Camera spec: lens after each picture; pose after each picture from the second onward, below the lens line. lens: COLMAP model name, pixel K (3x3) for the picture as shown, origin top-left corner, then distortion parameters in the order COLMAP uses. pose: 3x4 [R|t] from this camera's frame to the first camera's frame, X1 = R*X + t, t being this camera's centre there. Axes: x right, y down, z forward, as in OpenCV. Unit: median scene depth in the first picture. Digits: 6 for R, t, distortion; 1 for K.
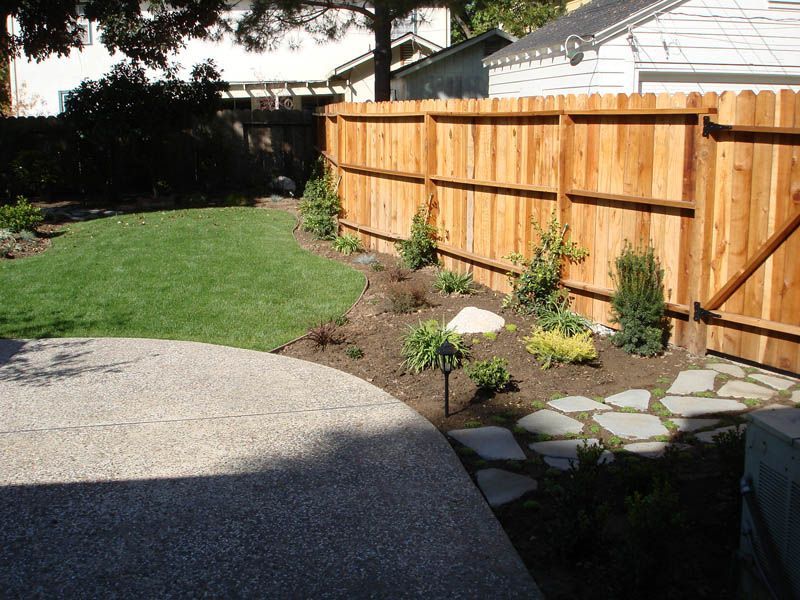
lens RADIAL K [[893.3, 0, 400.0], [0, 893.3, 300.0], [0, 0, 1]] dist [-0.003877, -0.003472]
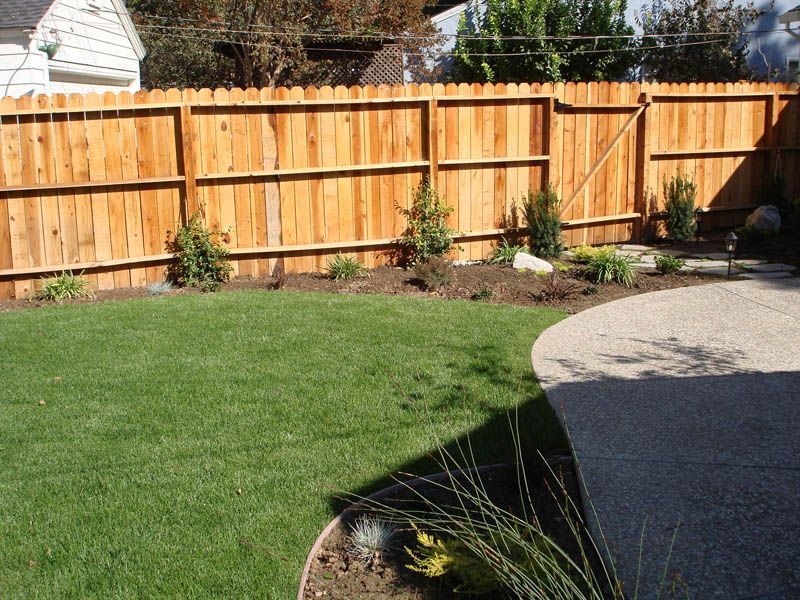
lens RADIAL K [[893.3, 0, 400.0], [0, 893.3, 300.0], [0, 0, 1]] dist [-0.003877, -0.003472]
pose [[0.104217, -0.199241, 0.974393, -1.140209], [0.231644, 0.957646, 0.171041, -0.174791], [-0.967202, 0.207887, 0.145956, 0.975424]]
